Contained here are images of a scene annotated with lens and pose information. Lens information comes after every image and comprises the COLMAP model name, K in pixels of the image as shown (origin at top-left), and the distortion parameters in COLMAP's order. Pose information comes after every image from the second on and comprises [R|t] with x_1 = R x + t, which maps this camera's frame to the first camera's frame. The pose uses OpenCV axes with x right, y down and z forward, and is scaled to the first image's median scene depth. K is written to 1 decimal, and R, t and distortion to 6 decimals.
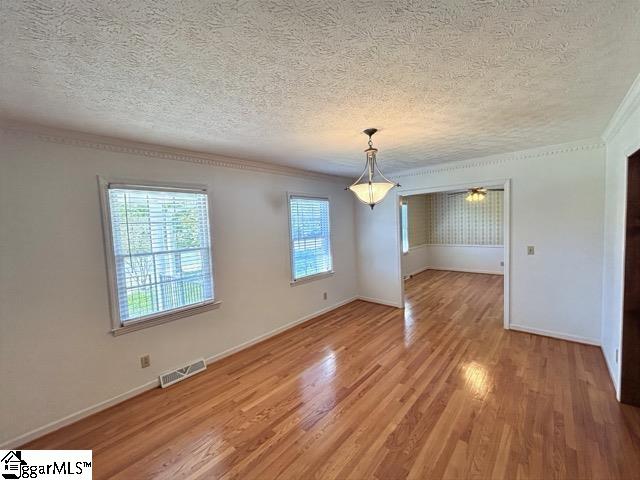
lens RADIAL K [[262.8, 0, 321.8], [0, 262.8, 237.0], [0, 0, 1]] dist [0.000894, -0.000218]
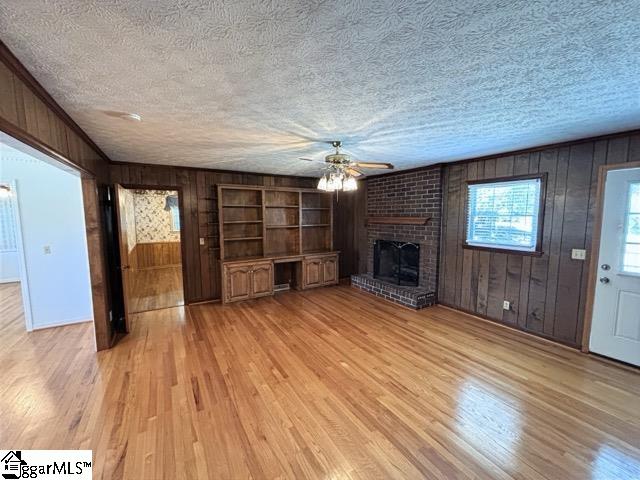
lens RADIAL K [[262.8, 0, 318.4], [0, 262.8, 239.3], [0, 0, 1]] dist [0.000894, -0.000218]
pose [[0.299095, -0.054655, 0.952657, 0.127969], [0.043459, 0.998103, 0.043617, 0.010601], [-0.953233, 0.028356, 0.300902, -0.427000]]
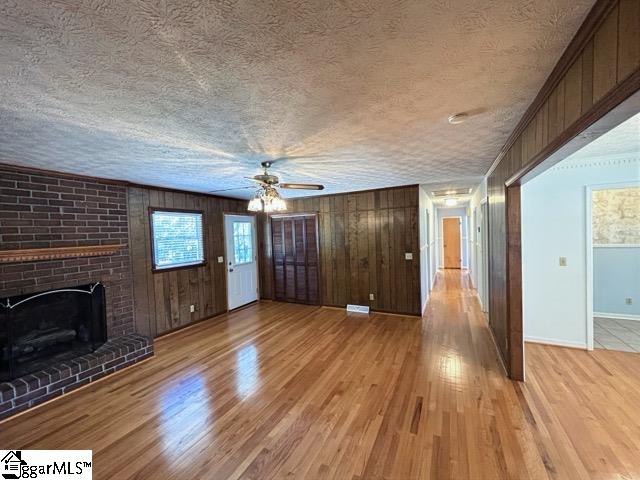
lens RADIAL K [[262.8, 0, 320.4], [0, 262.8, 241.0], [0, 0, 1]] dist [0.000894, -0.000218]
pose [[-0.965733, 0.078952, -0.247236, 1.182021], [0.057128, 0.993909, 0.094245, -0.099103], [0.253170, 0.076891, -0.964361, 0.817620]]
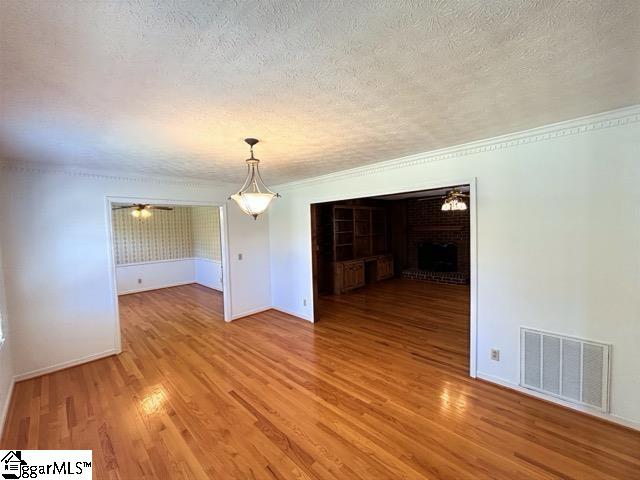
lens RADIAL K [[262.8, 0, 315.7], [0, 262.8, 240.7], [0, 0, 1]] dist [0.000894, -0.000218]
pose [[0.062400, -0.014022, 0.997953, -0.636749], [0.081072, 0.996668, 0.008935, -0.014621], [-0.994753, 0.080349, 0.063329, 0.591839]]
